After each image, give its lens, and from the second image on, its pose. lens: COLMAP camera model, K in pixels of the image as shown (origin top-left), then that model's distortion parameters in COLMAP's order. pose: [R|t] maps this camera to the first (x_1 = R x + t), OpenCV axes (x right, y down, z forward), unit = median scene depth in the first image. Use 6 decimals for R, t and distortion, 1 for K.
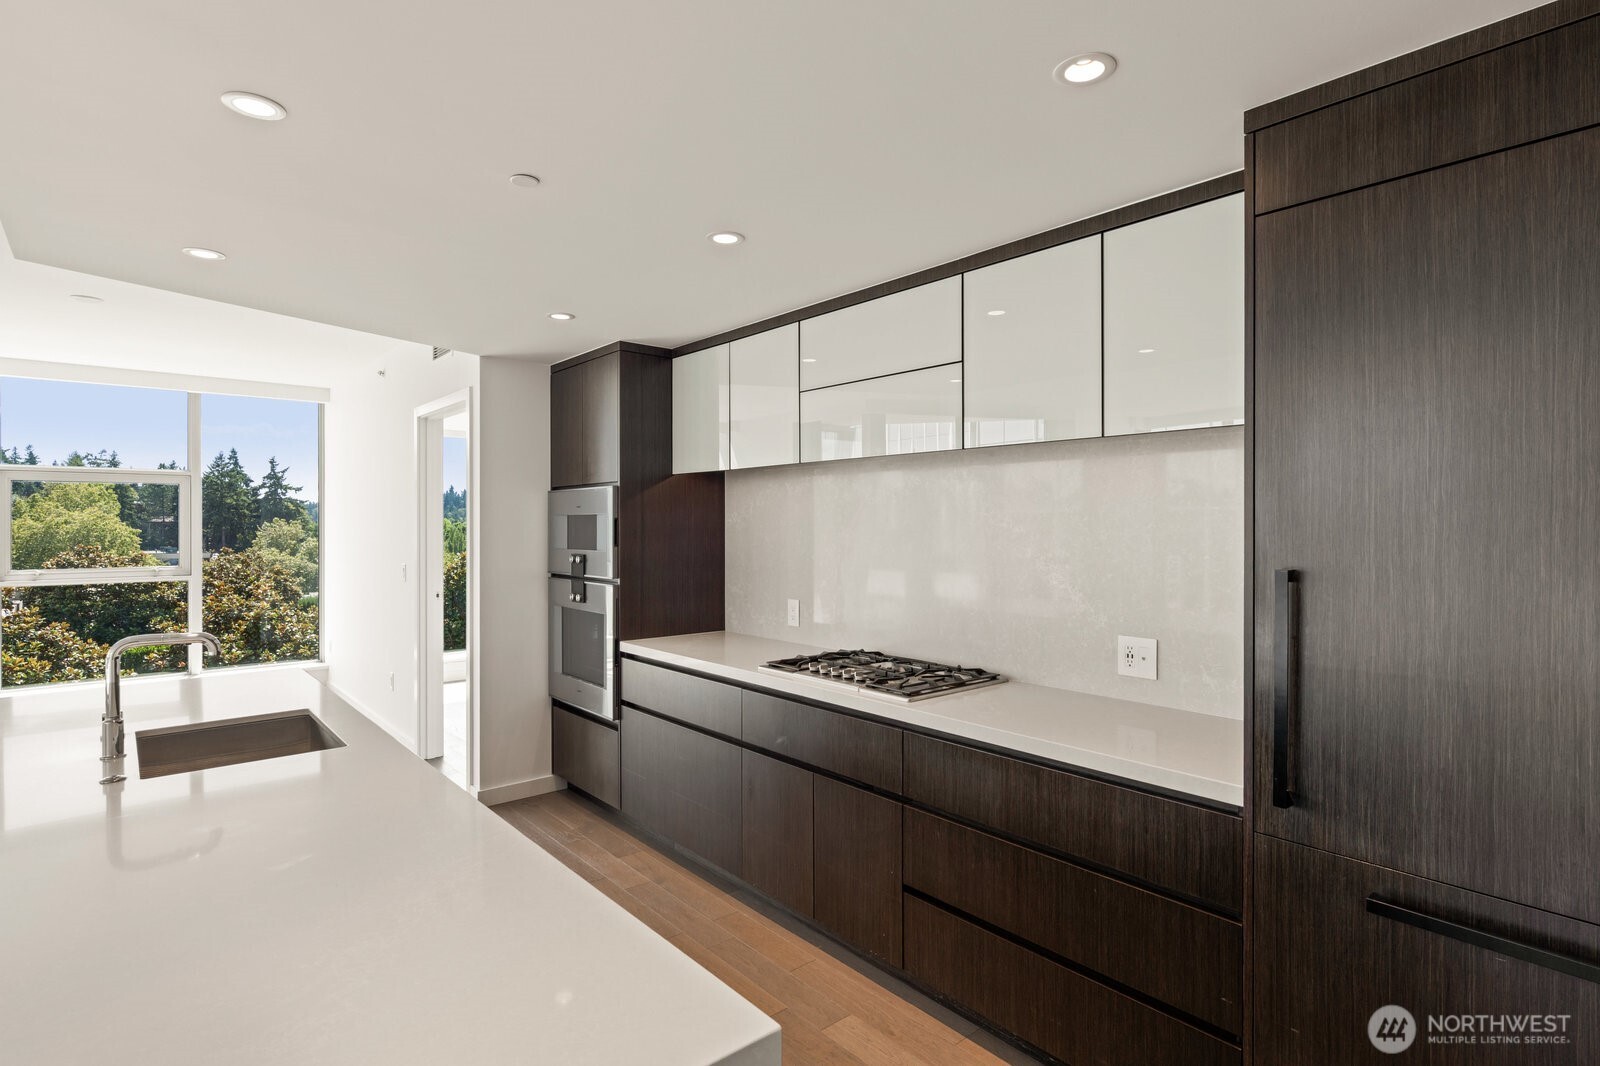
lens RADIAL K [[819.8, 0, 805.7], [0, 819.8, 527.4], [0, 0, 1]] dist [0.000404, 0.000001]
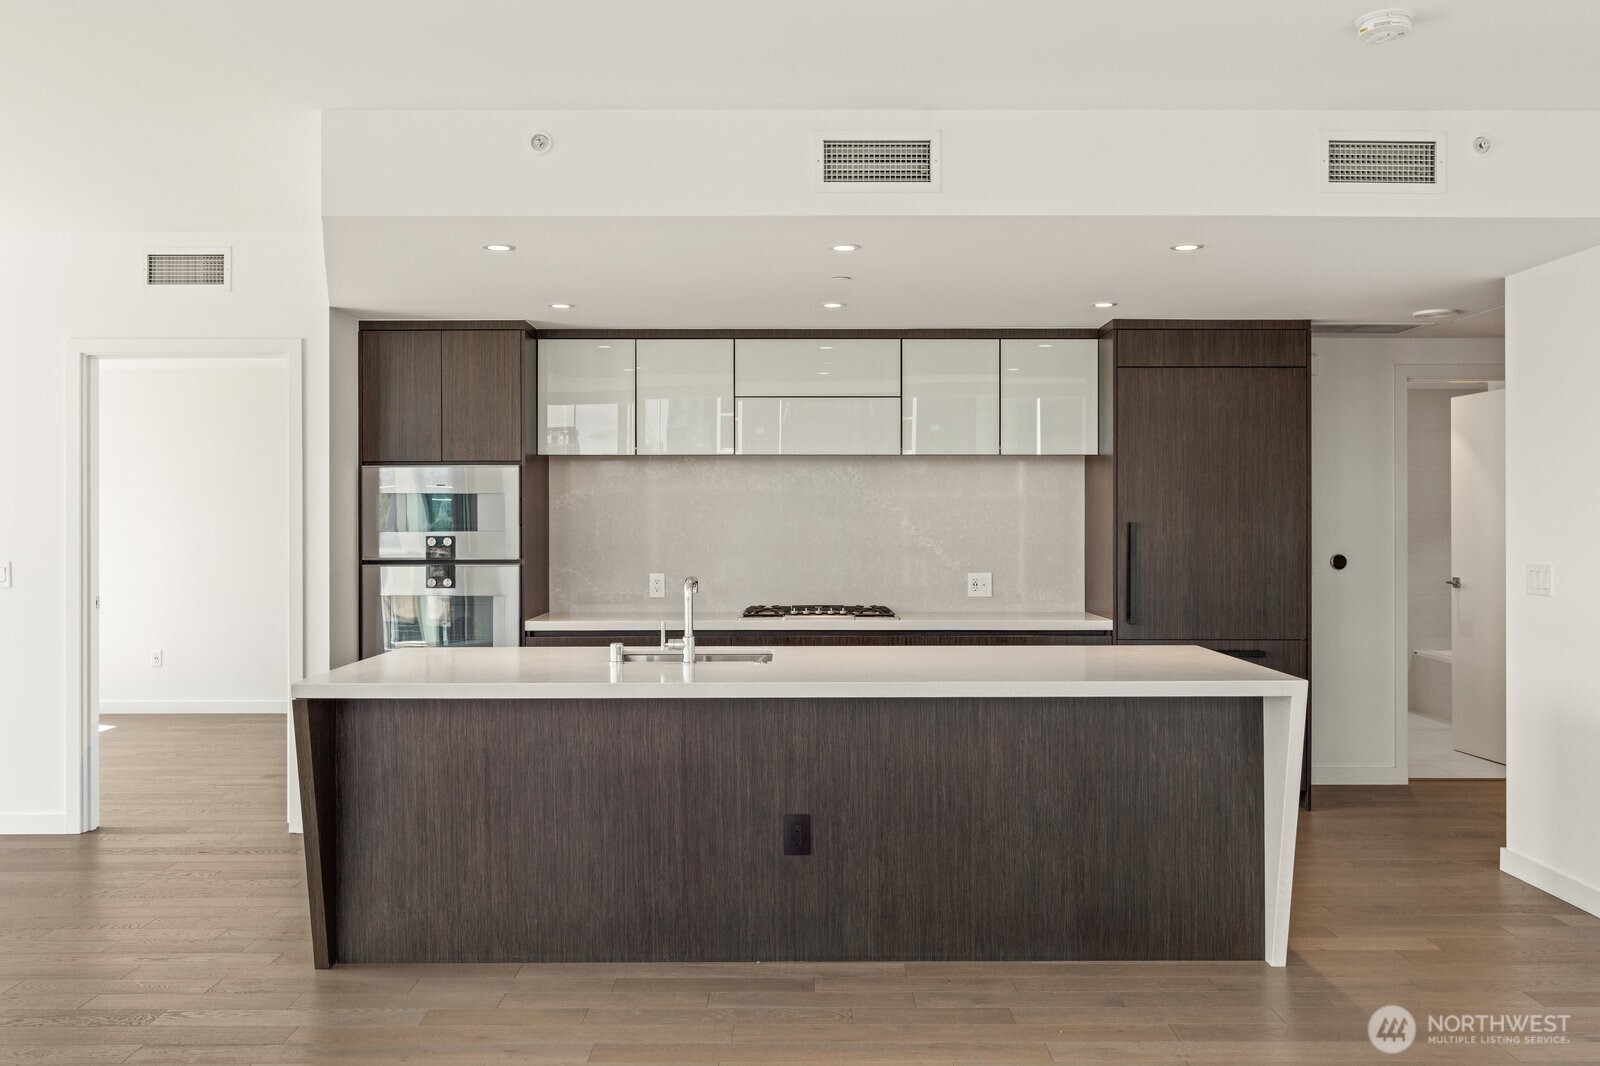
lens RADIAL K [[1271.9, 0, 800.0], [0, 1271.9, 533.0], [0, 0, 1]] dist [-0.000557, -0.003682]
pose [[0.645060, -0.003789, 0.764123, -1.329969], [0.004496, 0.999989, 0.001164, 0.035345], [-0.764119, 0.002684, 0.645070, -0.288502]]
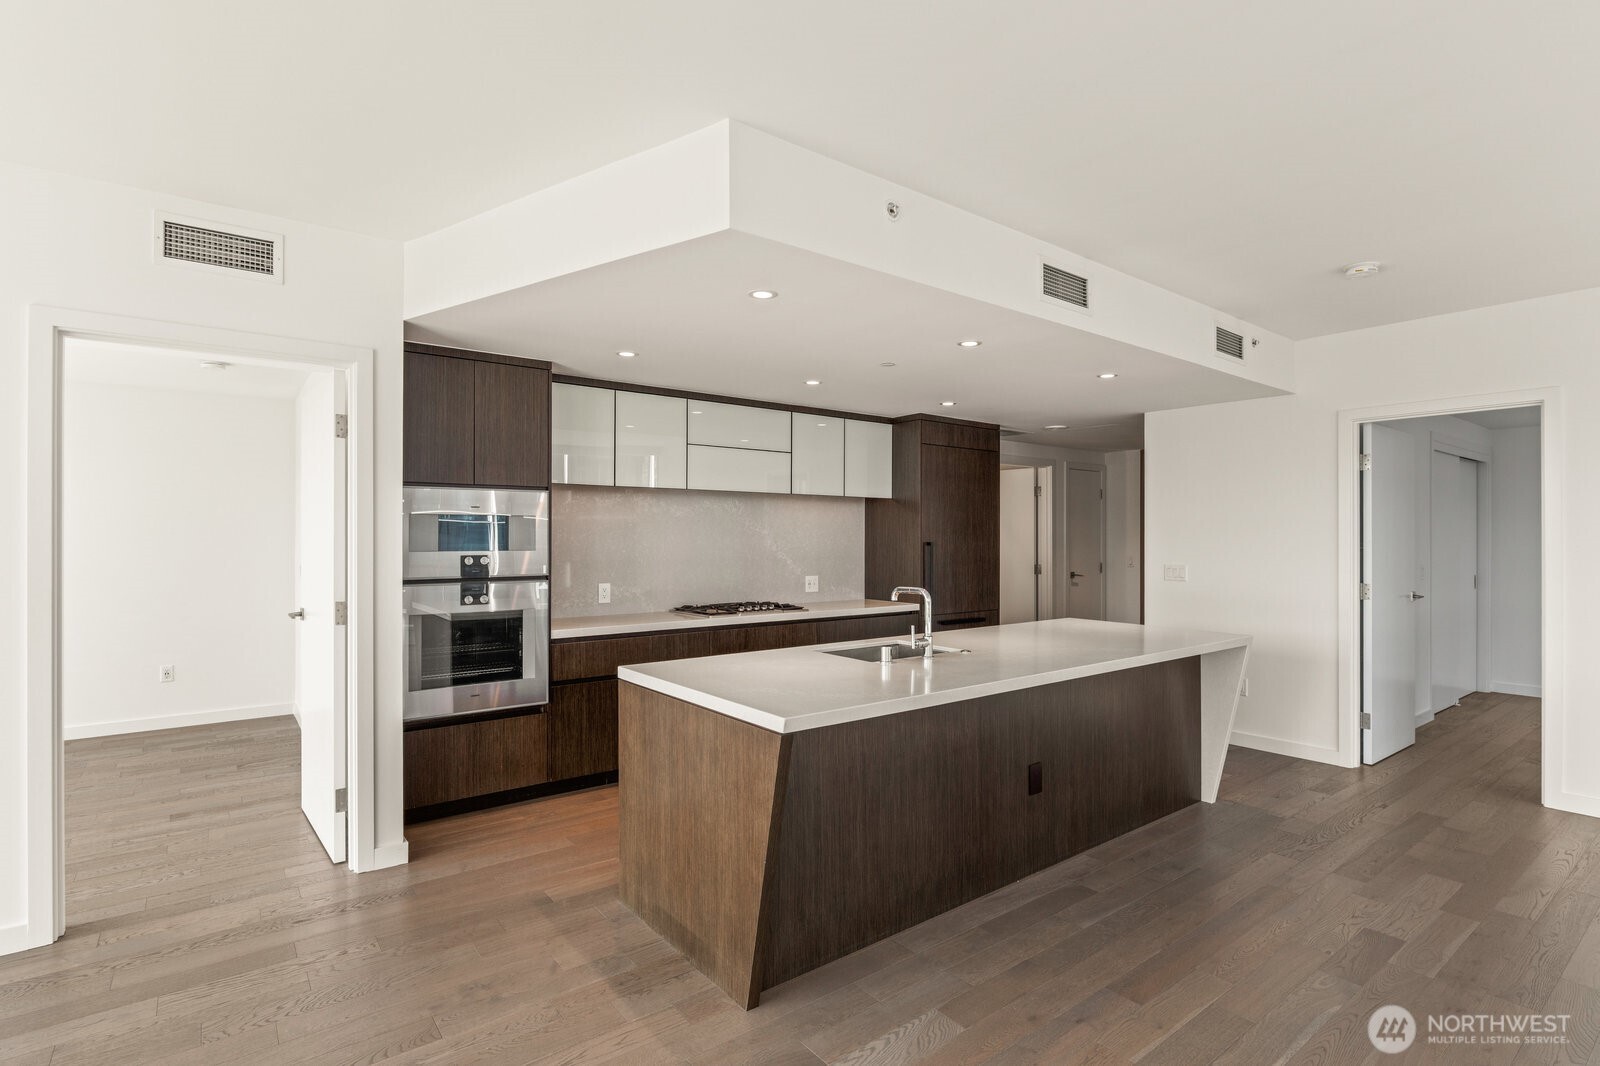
lens RADIAL K [[767.7, 0, 791.4], [0, 767.7, 543.1], [0, 0, 1]] dist [-0.008633, 0.000750]
pose [[0.058509, -0.003670, 0.998280, -1.393924], [0.005134, 0.999981, 0.003375, 0.020376], [-0.998274, 0.004927, 0.058527, 0.678997]]
